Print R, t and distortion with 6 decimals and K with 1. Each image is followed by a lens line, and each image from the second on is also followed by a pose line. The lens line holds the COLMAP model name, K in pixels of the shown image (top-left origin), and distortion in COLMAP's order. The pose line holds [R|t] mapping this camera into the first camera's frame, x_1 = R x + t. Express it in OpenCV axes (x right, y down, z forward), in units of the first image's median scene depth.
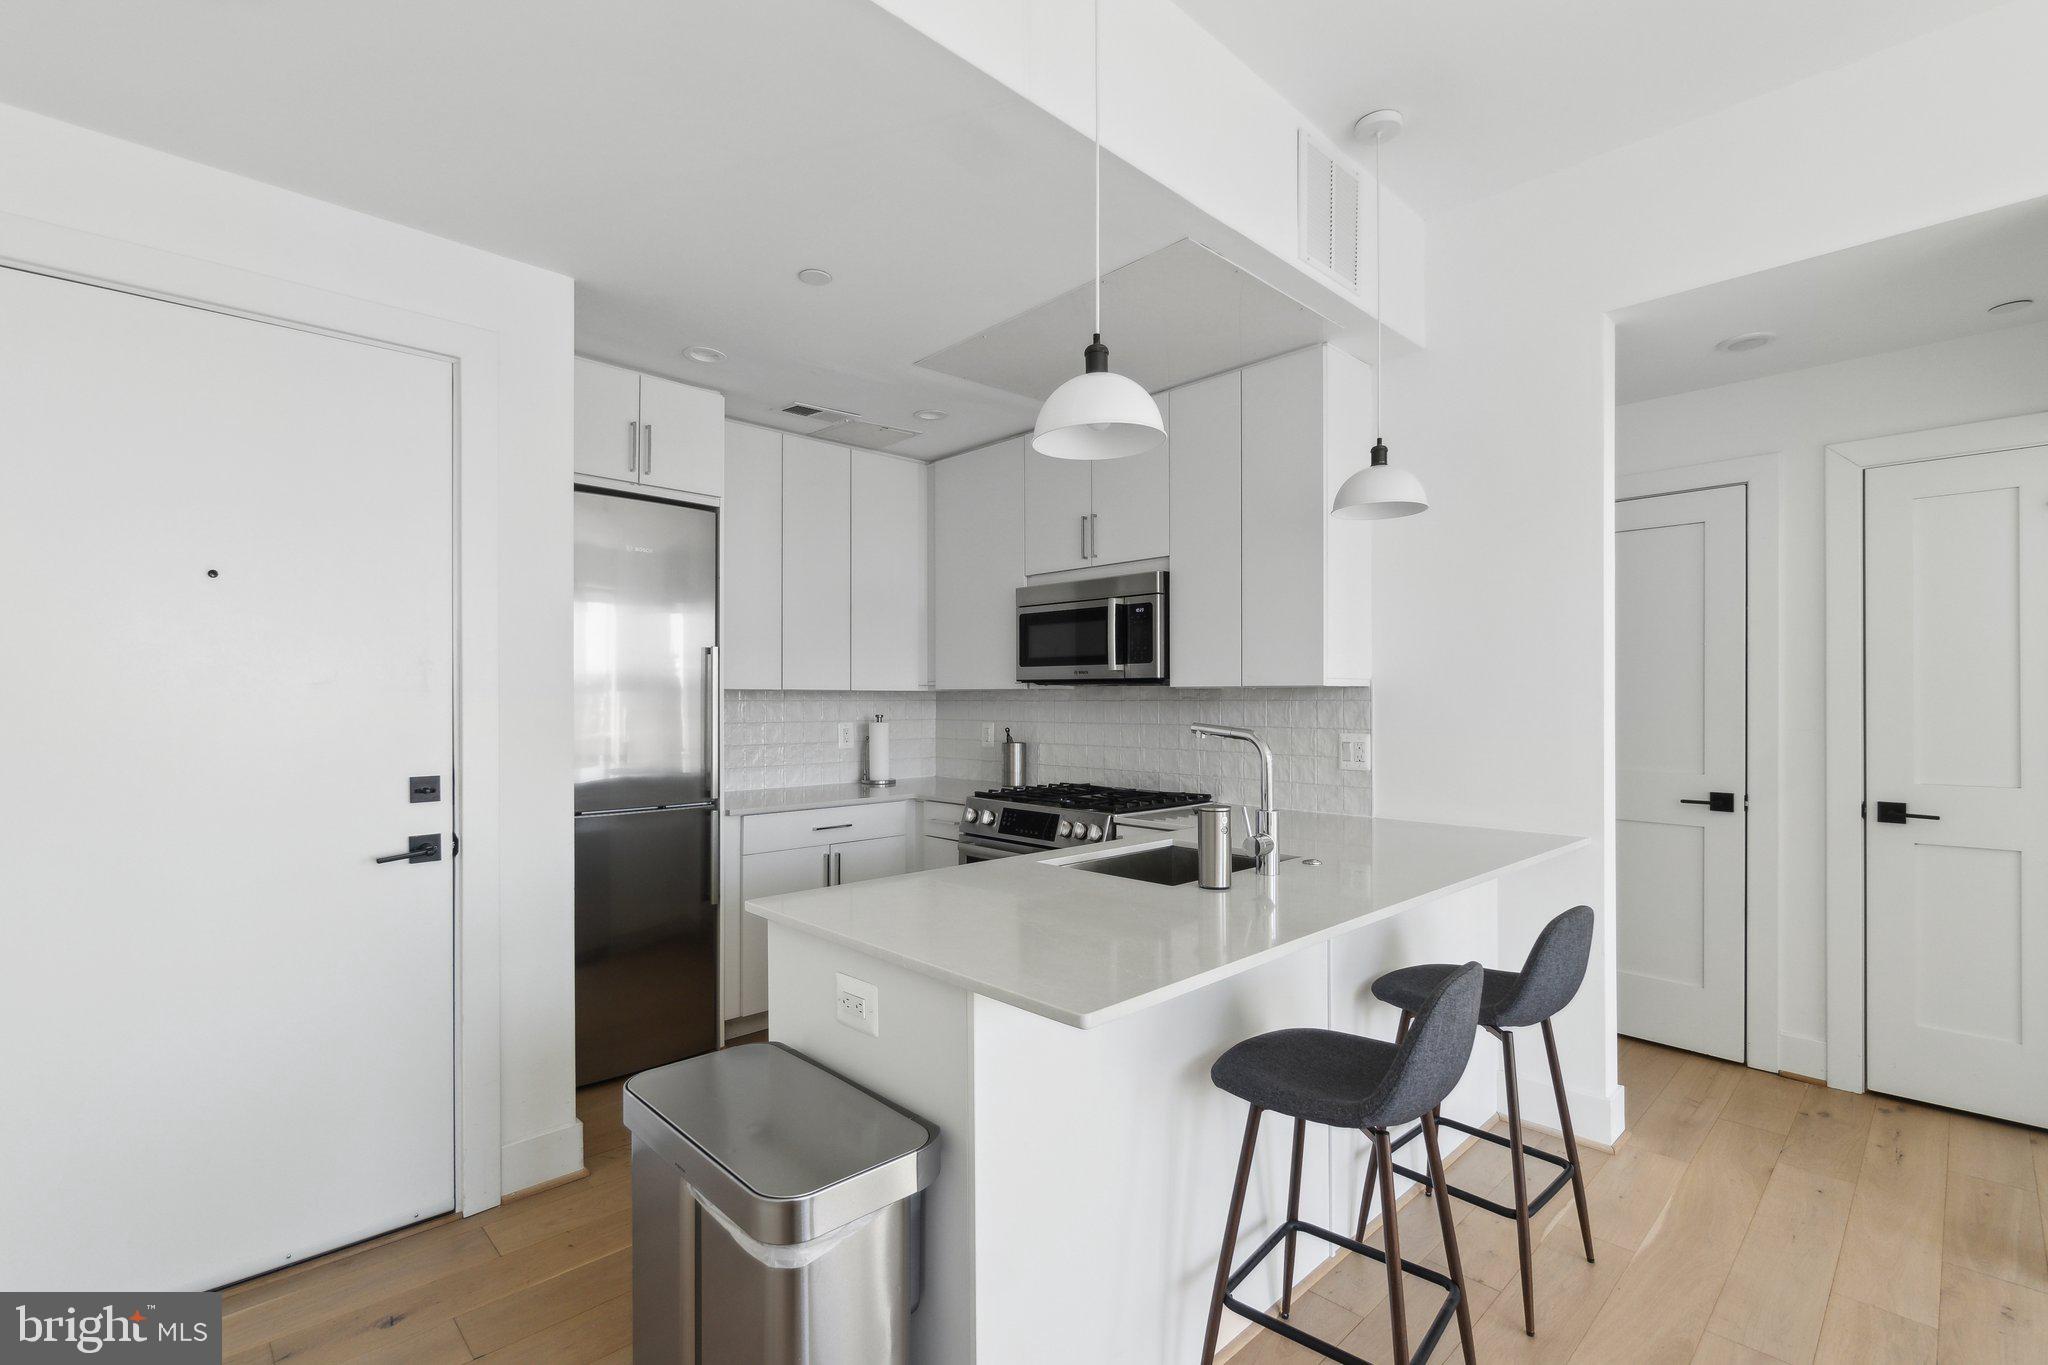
lens RADIAL K [[909.8, 0, 1003.0], [0, 909.8, 694.0], [0, 0, 1]] dist [-0.001898, -0.000258]
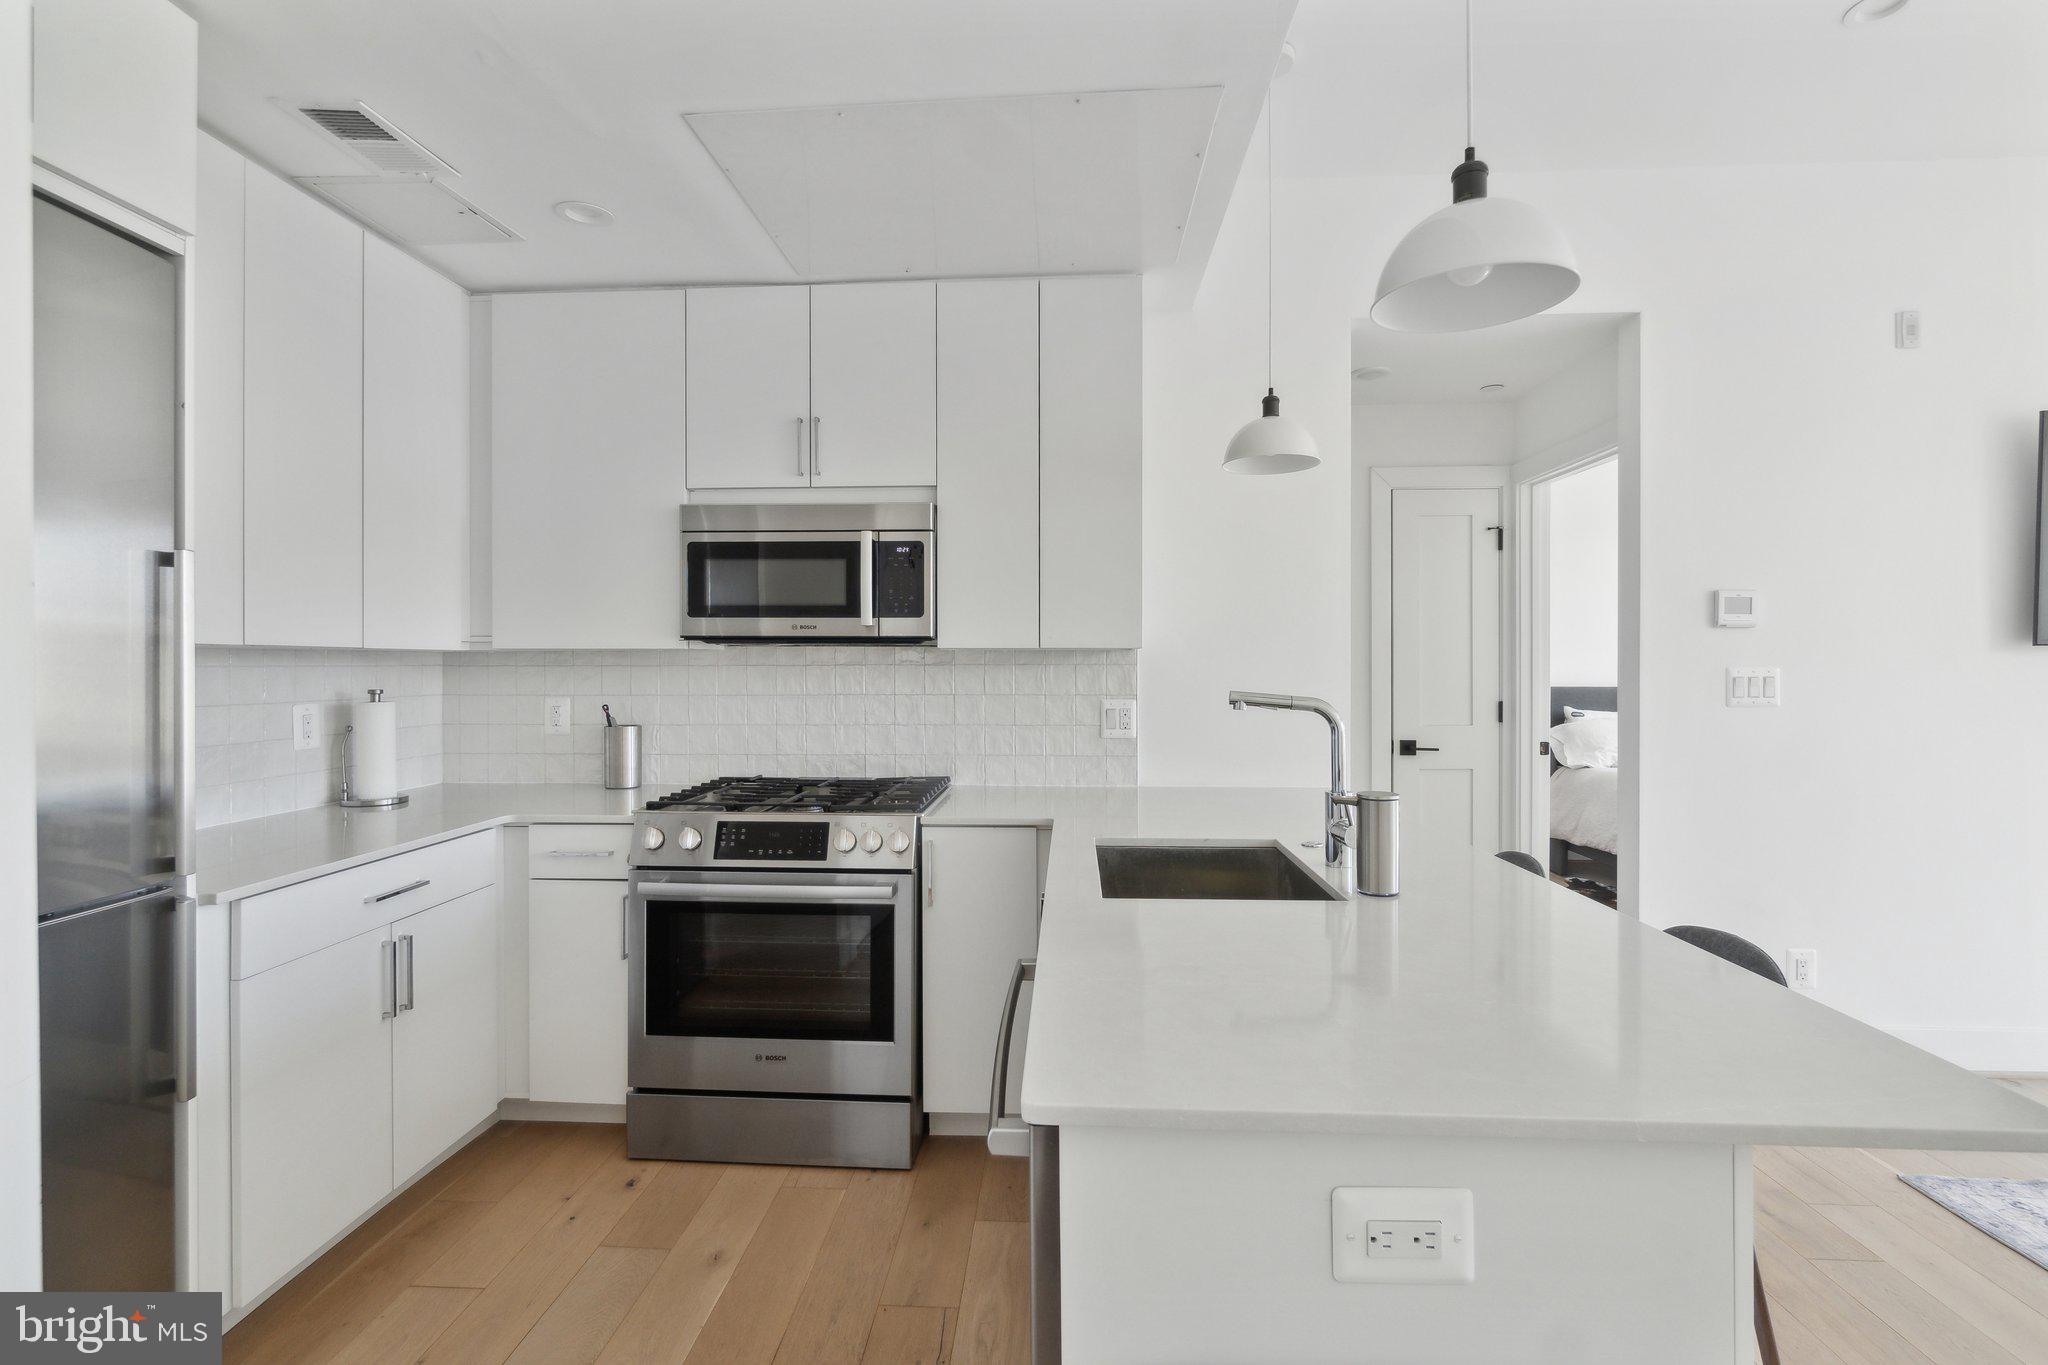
lens RADIAL K [[915.9, 0, 1016.9], [0, 915.9, 661.0], [0, 0, 1]] dist [-0.001755, -0.000193]
pose [[0.727298, 0.001989, 0.686319, -0.326285], [-0.003229, 0.999995, 0.000524, 0.003339], [-0.686314, -0.002597, 0.727300, 0.362526]]
